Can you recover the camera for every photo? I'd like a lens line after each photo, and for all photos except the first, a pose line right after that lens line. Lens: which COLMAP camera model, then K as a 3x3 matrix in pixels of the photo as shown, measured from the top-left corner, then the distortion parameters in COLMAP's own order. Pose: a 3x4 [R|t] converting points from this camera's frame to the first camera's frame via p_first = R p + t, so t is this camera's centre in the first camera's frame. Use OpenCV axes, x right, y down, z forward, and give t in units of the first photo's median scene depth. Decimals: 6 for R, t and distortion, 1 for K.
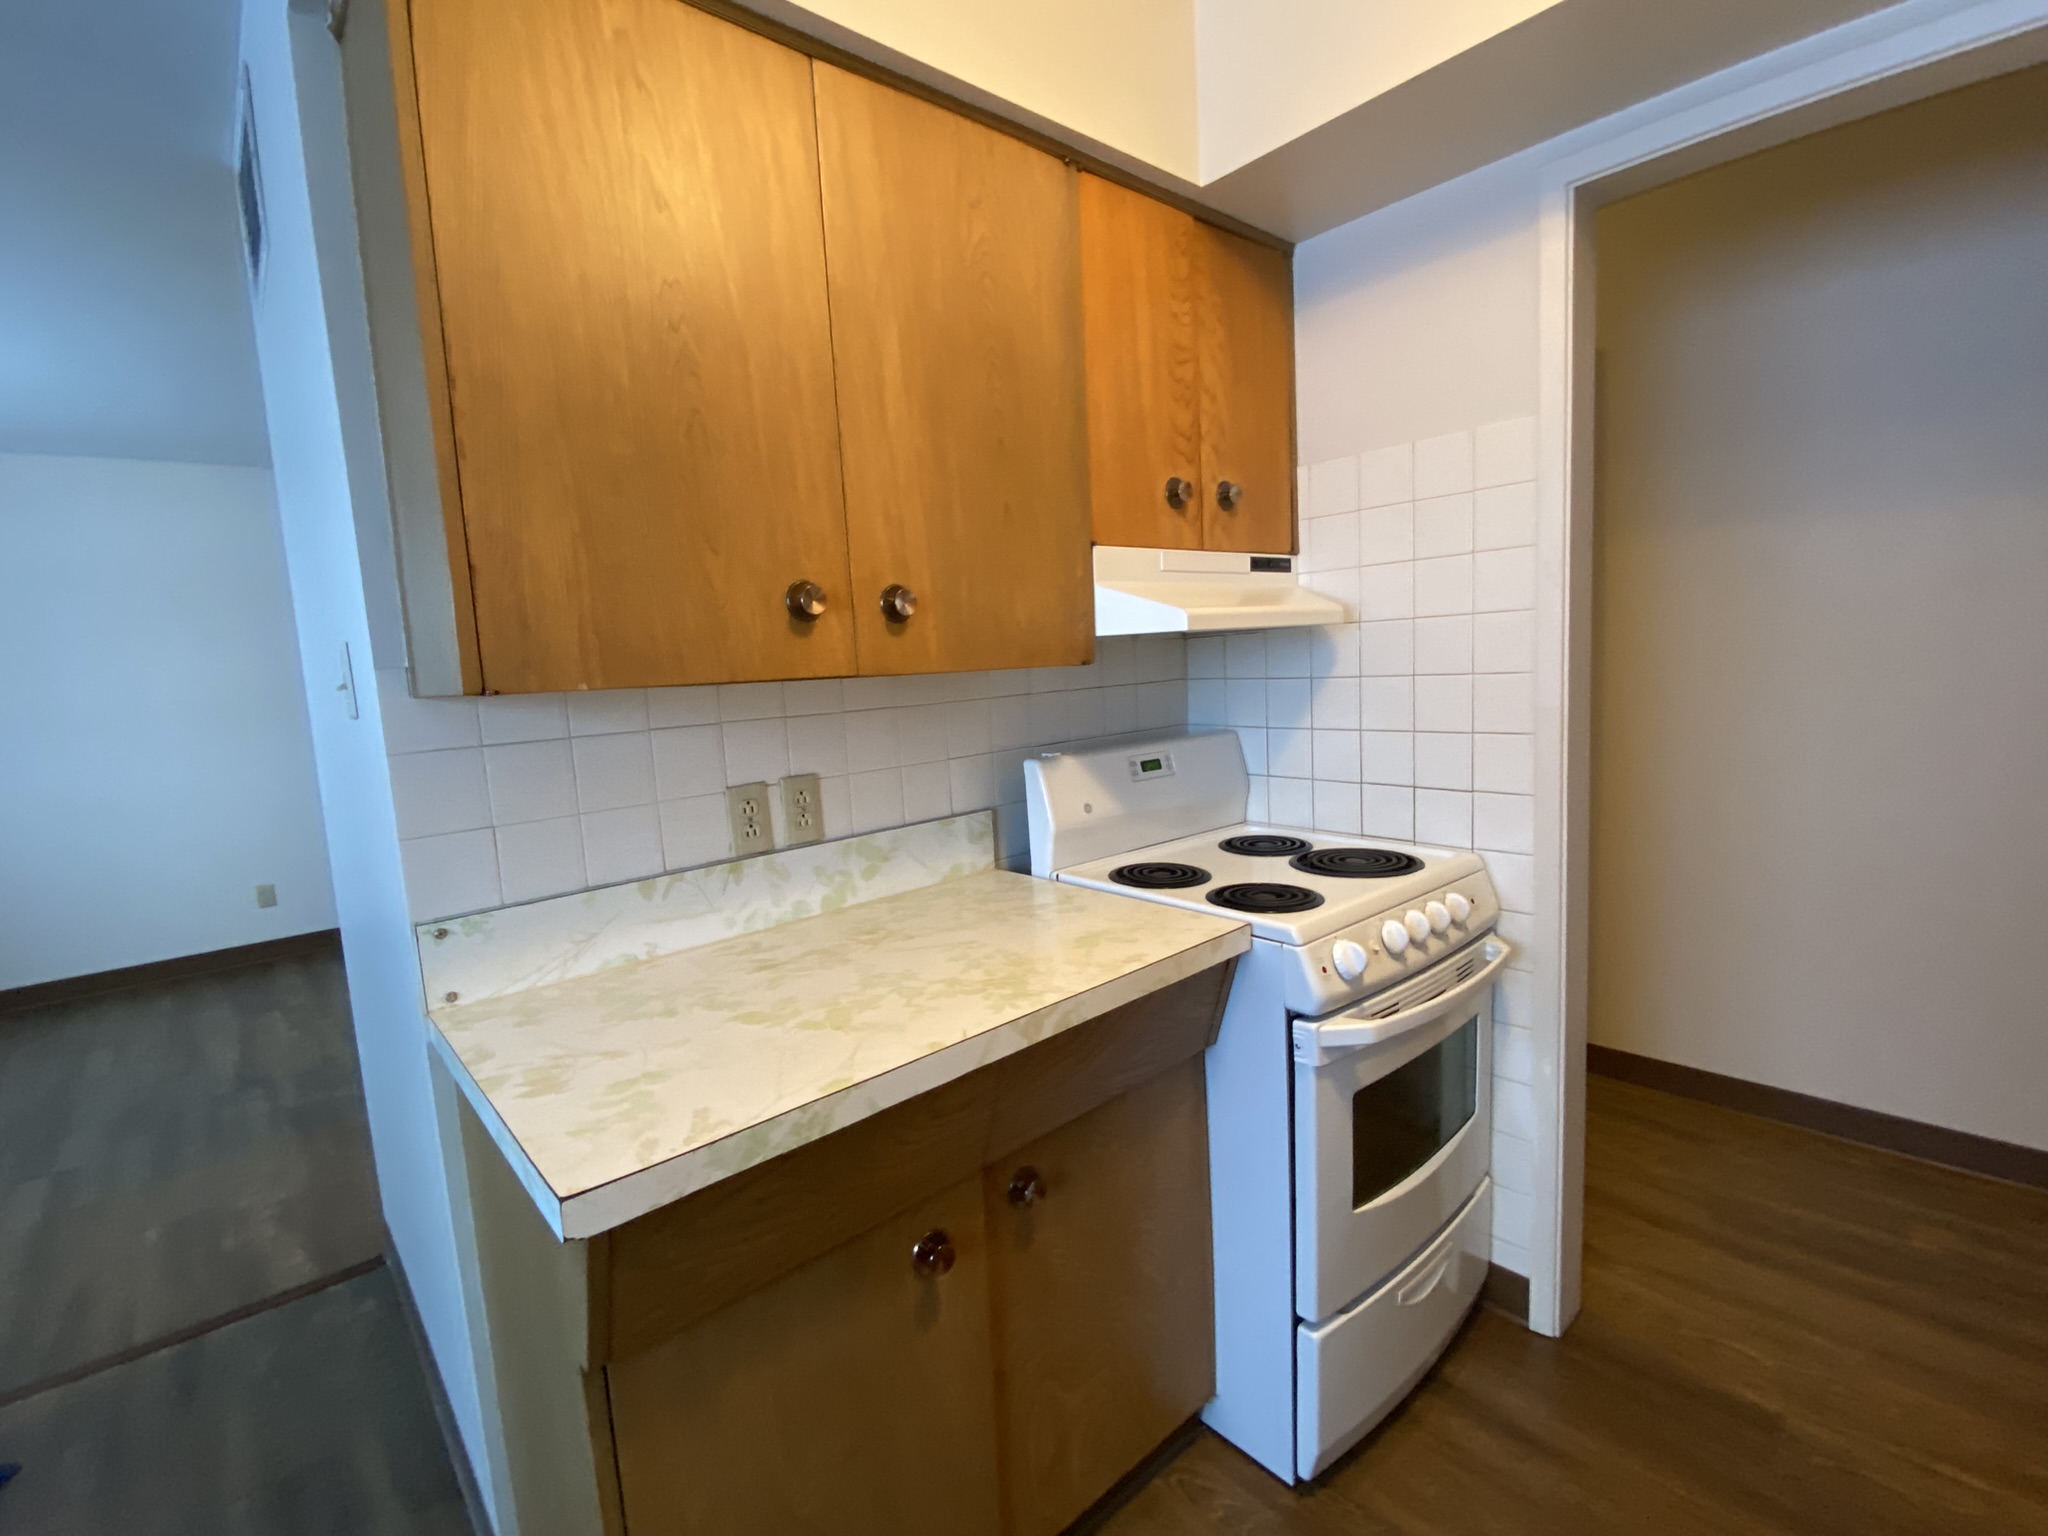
lens RADIAL K [[927.3, 0, 1025.4], [0, 927.3, 762.8], [0, 0, 1]] dist [0.001039, -0.000073]
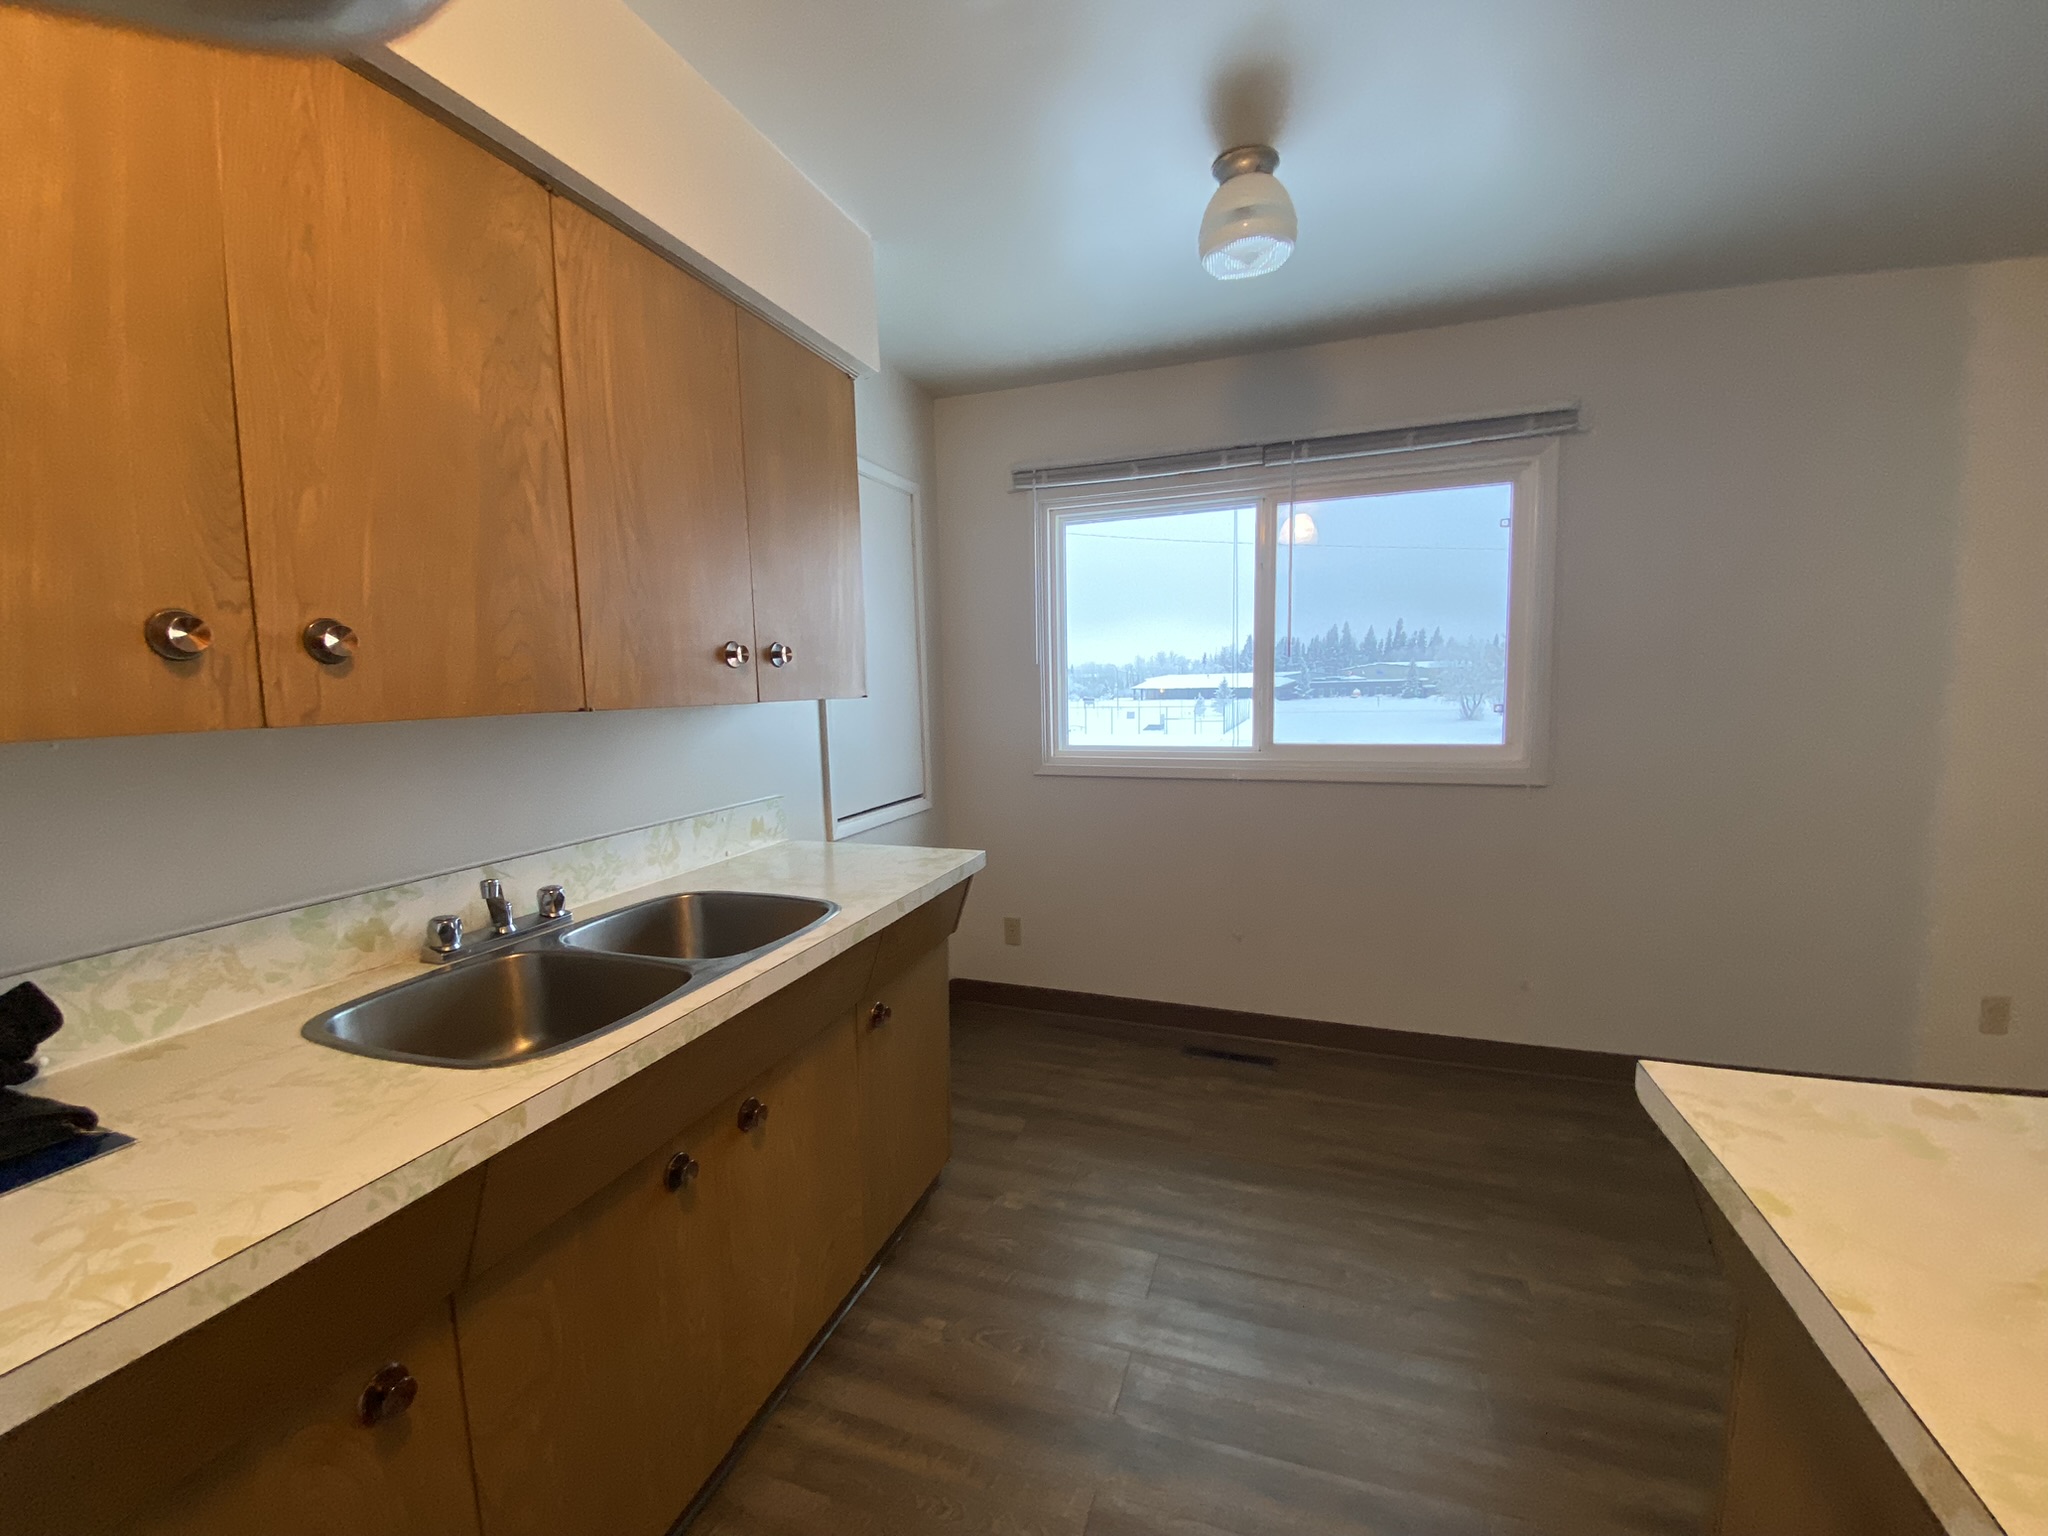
lens RADIAL K [[805.5, 0, 1026.3], [0, 805.5, 760.5], [0, 0, 1]] dist [-0.022193, -0.000131]
pose [[0.886250, -0.012943, 0.463026, 0.117523], [0.034311, 0.998698, -0.037756, -0.019358], [-0.461934, 0.049348, 0.885540, 0.105031]]
